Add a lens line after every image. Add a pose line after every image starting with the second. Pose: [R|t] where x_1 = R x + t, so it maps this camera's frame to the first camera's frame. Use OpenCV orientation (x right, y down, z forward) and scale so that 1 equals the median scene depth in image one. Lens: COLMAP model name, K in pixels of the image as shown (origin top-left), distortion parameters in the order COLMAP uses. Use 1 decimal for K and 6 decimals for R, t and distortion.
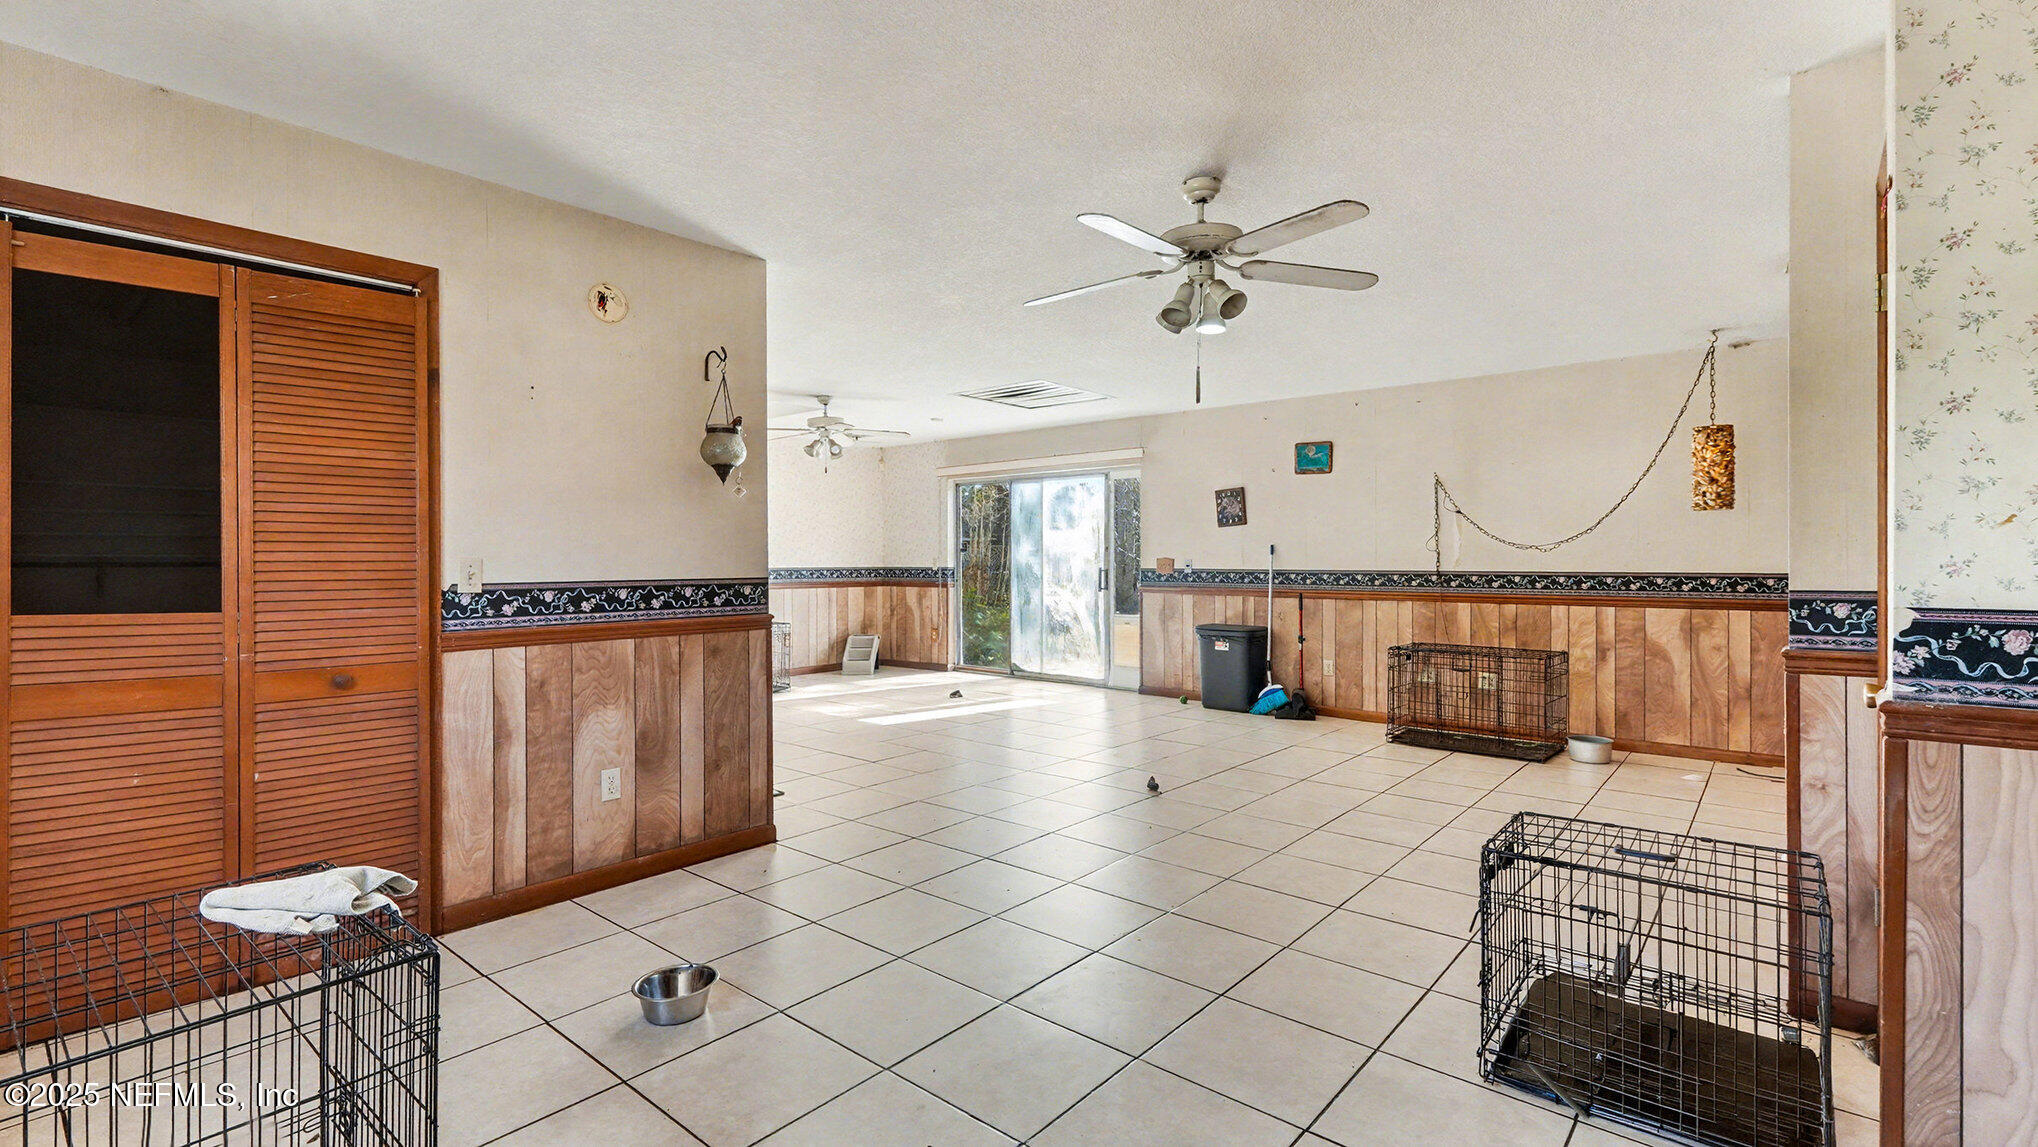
lens RADIAL K [[907.5, 0, 1025.1], [0, 907.5, 566.1], [0, 0, 1]] dist [0.002413, 0.000398]
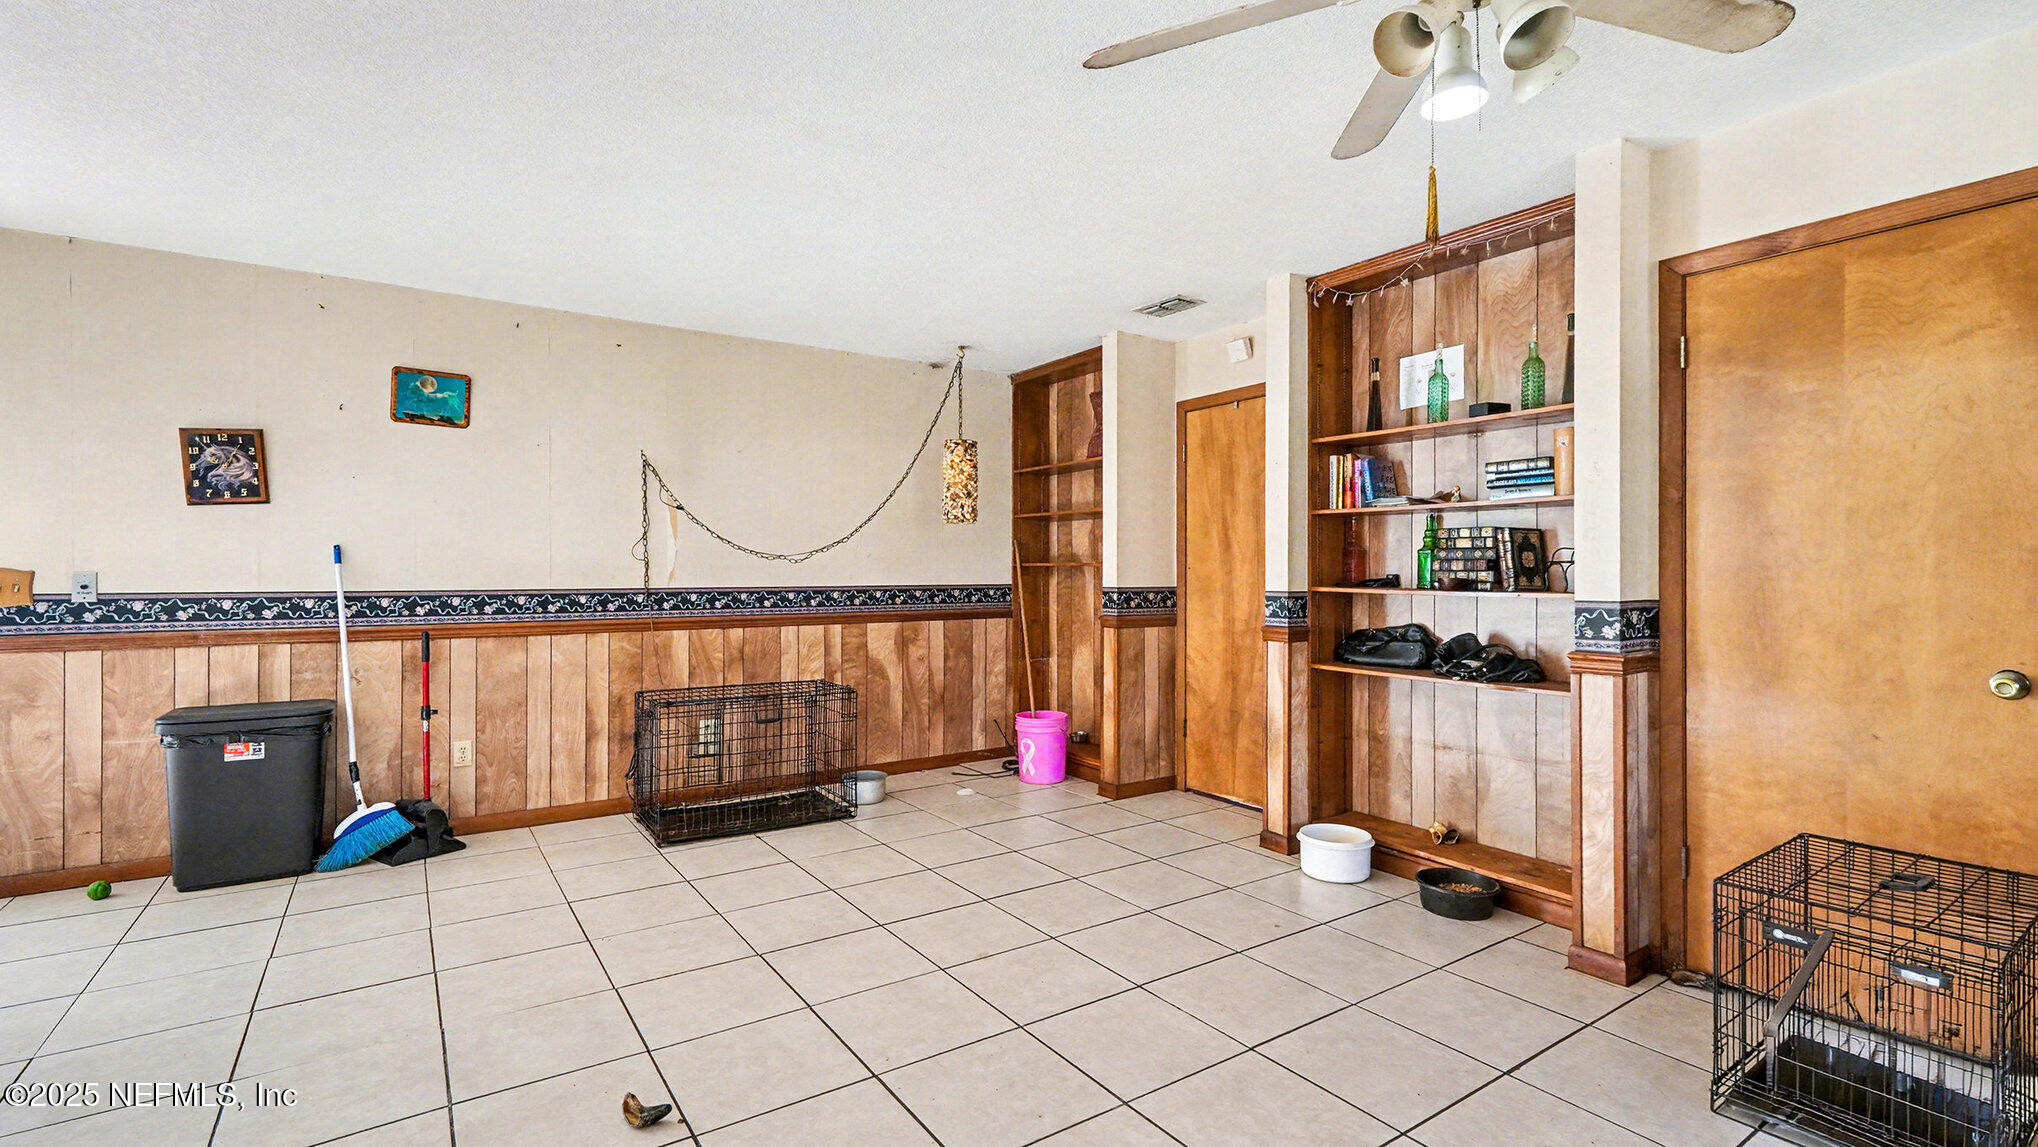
lens RADIAL K [[907.5, 0, 1018.4], [0, 907.5, 565.2], [0, 0, 1]] dist [0.002413, 0.000398]
pose [[0.262136, 0.005415, 0.965016, -0.151607], [0.006932, 0.999948, -0.007494, -0.004979], [-0.965006, 0.008654, 0.262084, 0.504366]]
